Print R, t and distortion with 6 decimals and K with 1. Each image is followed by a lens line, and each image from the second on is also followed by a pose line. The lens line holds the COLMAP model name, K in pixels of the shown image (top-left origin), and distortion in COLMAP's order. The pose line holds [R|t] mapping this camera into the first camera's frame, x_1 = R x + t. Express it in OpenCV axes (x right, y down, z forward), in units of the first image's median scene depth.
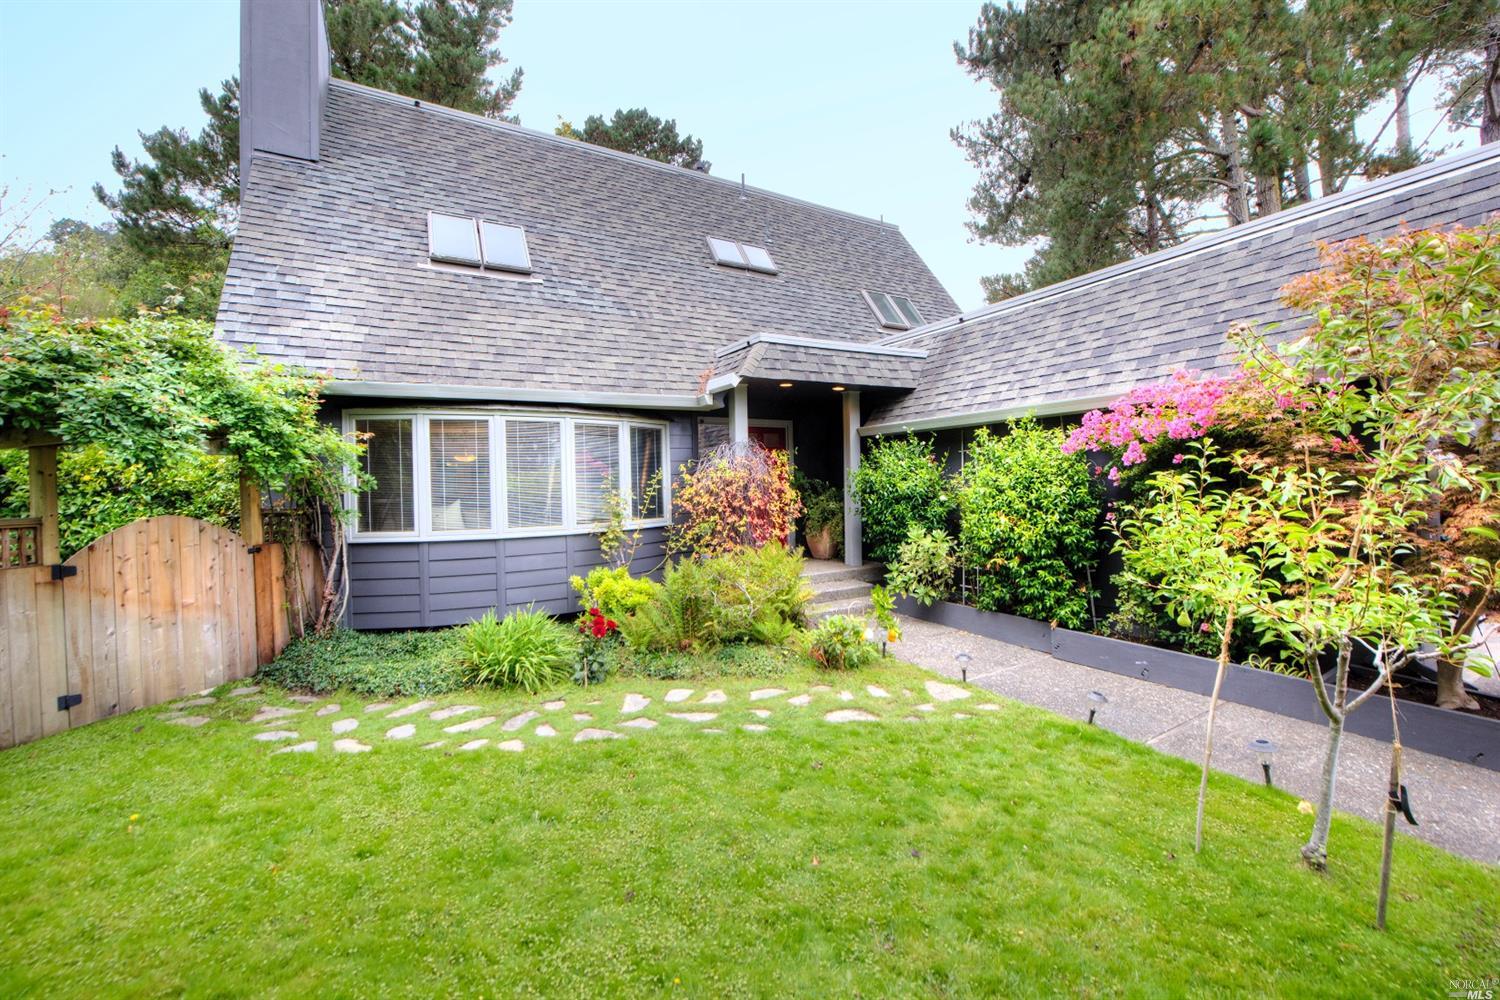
lens RADIAL K [[599.1, 0, 752.1], [0, 599.1, 488.0], [0, 0, 1]] dist [-0.017005, -0.000279]
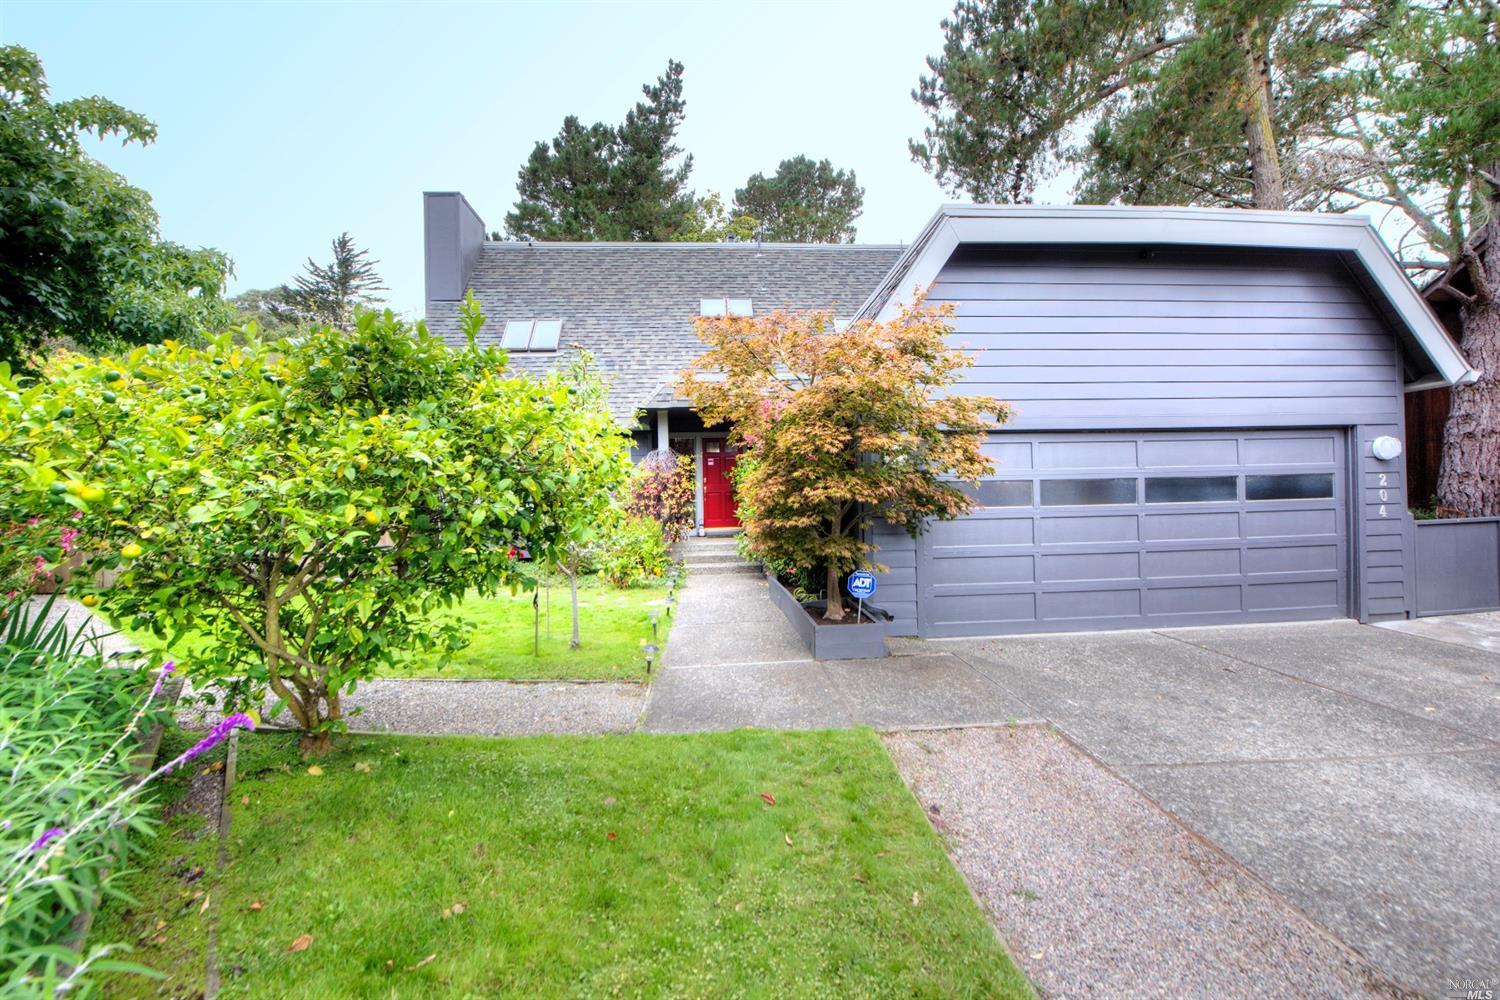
lens RADIAL K [[599.1, 0, 752.1], [0, 599.1, 488.0], [0, 0, 1]] dist [-0.017005, -0.000279]
pose [[0.900883, -0.009729, -0.433952, 0.959667], [0.005502, 0.999924, -0.010995, 0.036340], [0.434026, 0.007518, 0.900869, -0.255221]]
